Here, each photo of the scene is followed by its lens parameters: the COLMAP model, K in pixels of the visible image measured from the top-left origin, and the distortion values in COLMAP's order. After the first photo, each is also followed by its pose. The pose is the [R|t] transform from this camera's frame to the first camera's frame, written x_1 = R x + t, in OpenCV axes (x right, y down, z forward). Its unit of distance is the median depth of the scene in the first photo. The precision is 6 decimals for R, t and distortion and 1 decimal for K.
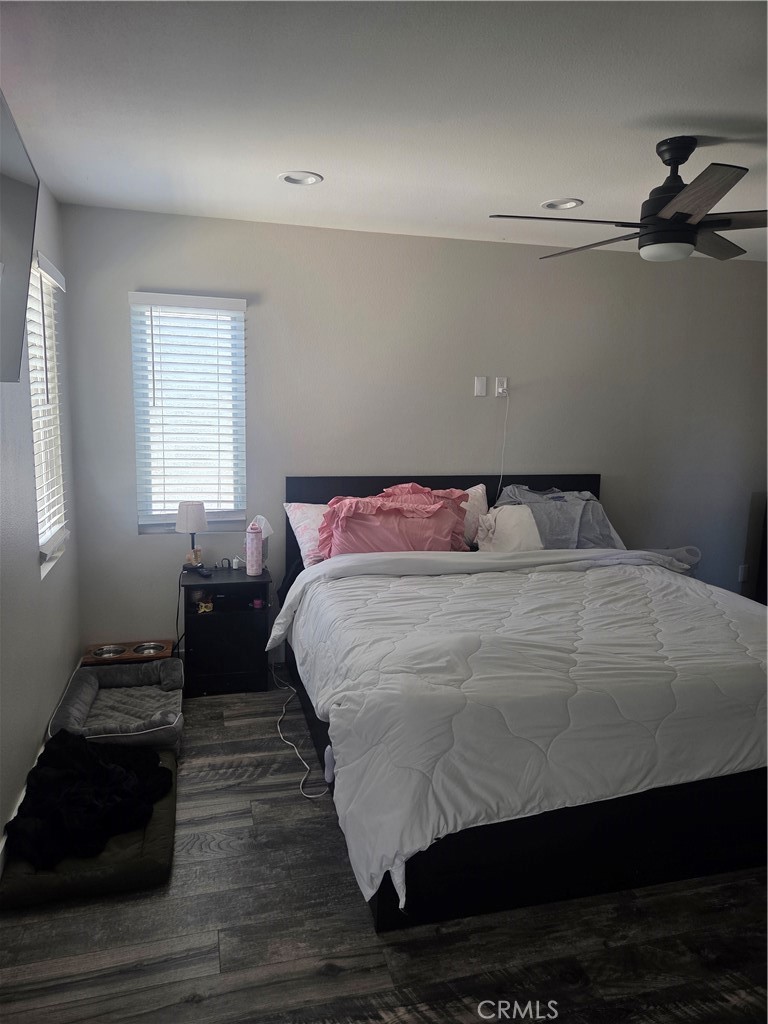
lens RADIAL K [[682.5, 0, 367.6], [0, 682.5, 532.0], [0, 0, 1]] dist [0.072845, -0.068712]
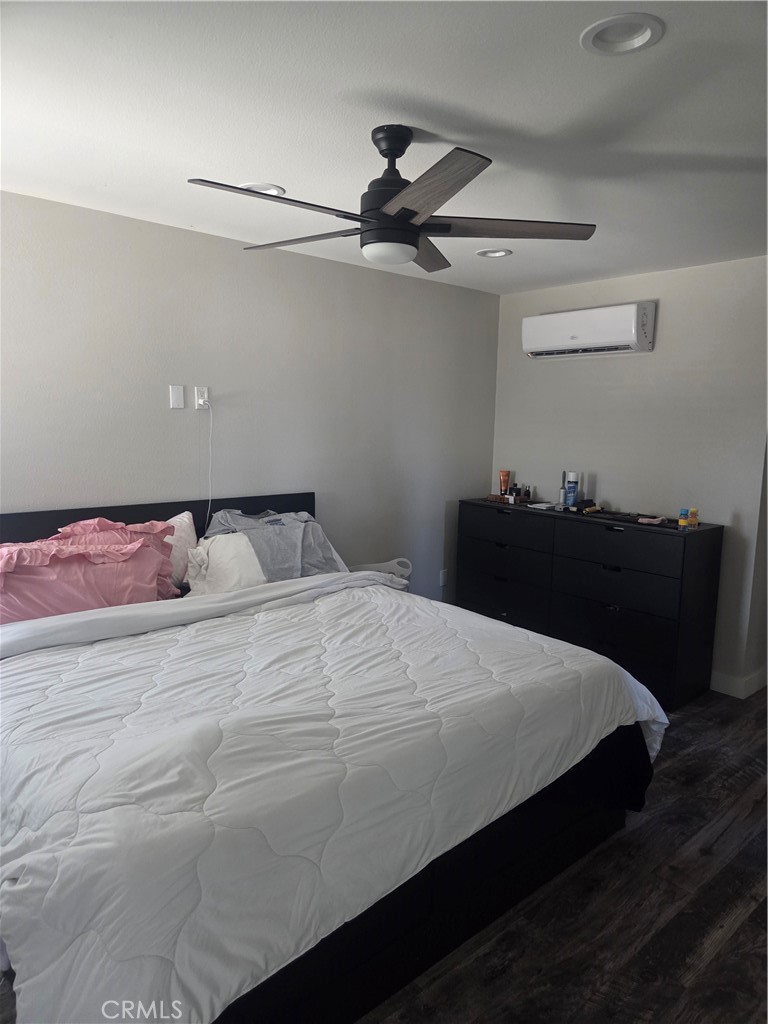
lens RADIAL K [[688.5, 0, 384.0], [0, 688.5, 512.0], [0, 0, 1]] dist [0.070927, -0.066339]
pose [[0.888617, -0.067037, 0.453724, -0.006486], [0.086357, 0.996022, -0.021968, -0.041579], [-0.450447, 0.058703, 0.890871, 0.182766]]
